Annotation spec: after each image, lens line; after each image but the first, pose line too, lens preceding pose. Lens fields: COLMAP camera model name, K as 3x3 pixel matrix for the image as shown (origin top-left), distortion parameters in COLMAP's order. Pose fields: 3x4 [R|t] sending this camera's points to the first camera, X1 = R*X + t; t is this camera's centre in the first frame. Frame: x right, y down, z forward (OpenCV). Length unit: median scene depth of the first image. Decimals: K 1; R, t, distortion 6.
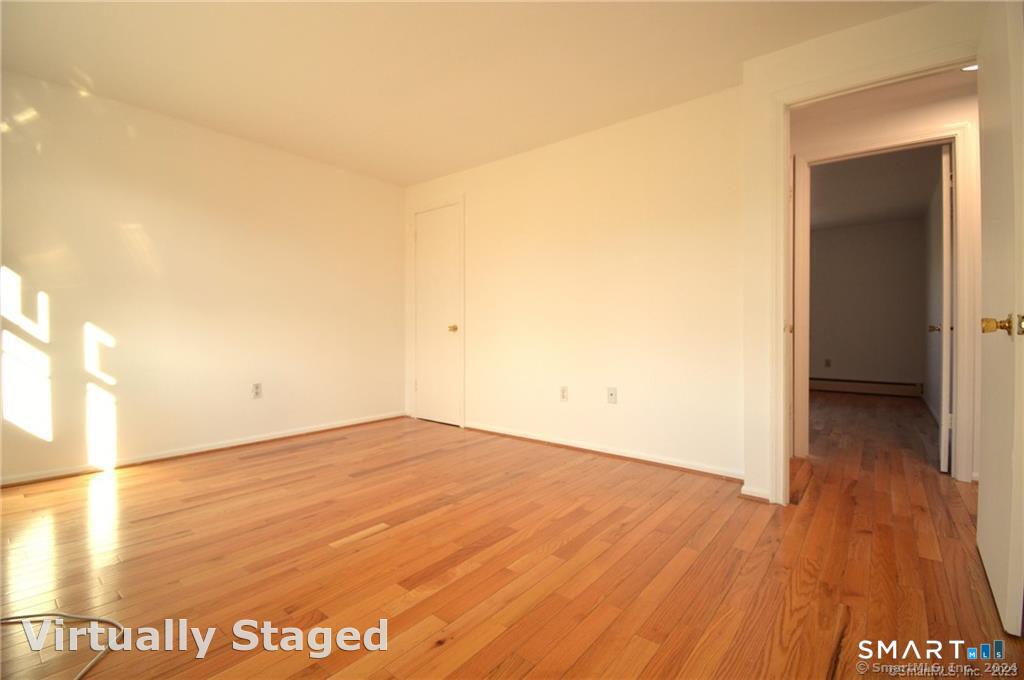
lens RADIAL K [[457.8, 0, 508.9], [0, 457.8, 333.3], [0, 0, 1]] dist [0.021052, -0.027563]
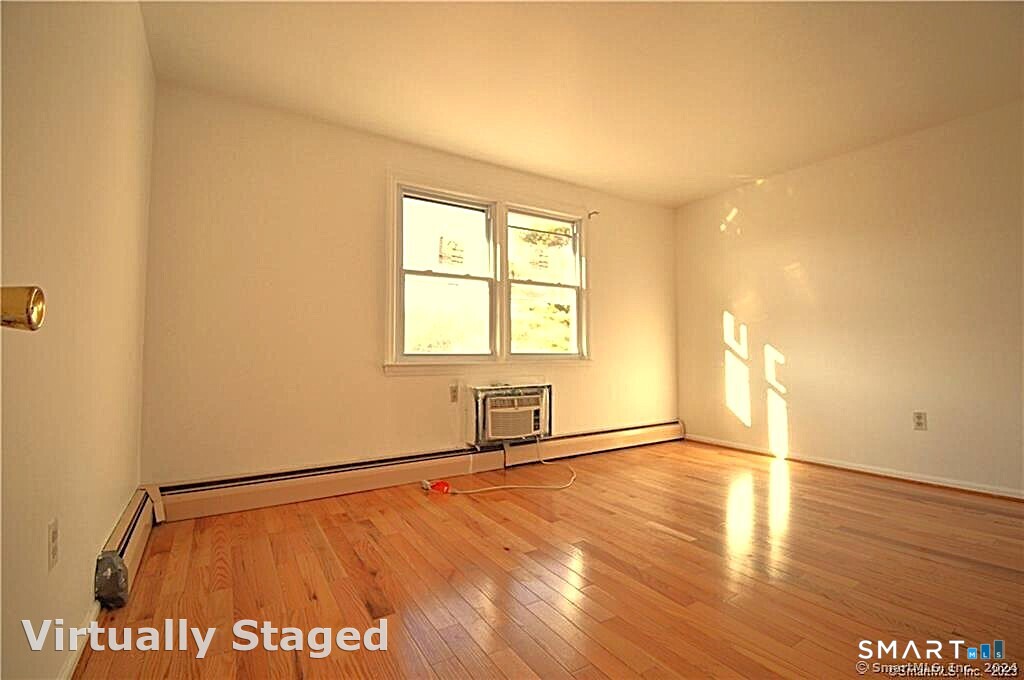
lens RADIAL K [[457.8, 0, 508.9], [0, 457.8, 333.3], [0, 0, 1]] dist [0.021052, -0.027563]
pose [[-0.331976, -0.043083, -0.942304, 0.644748], [-0.006330, 0.999036, -0.043447, 0.006971], [0.943267, -0.008459, -0.331928, 0.735661]]
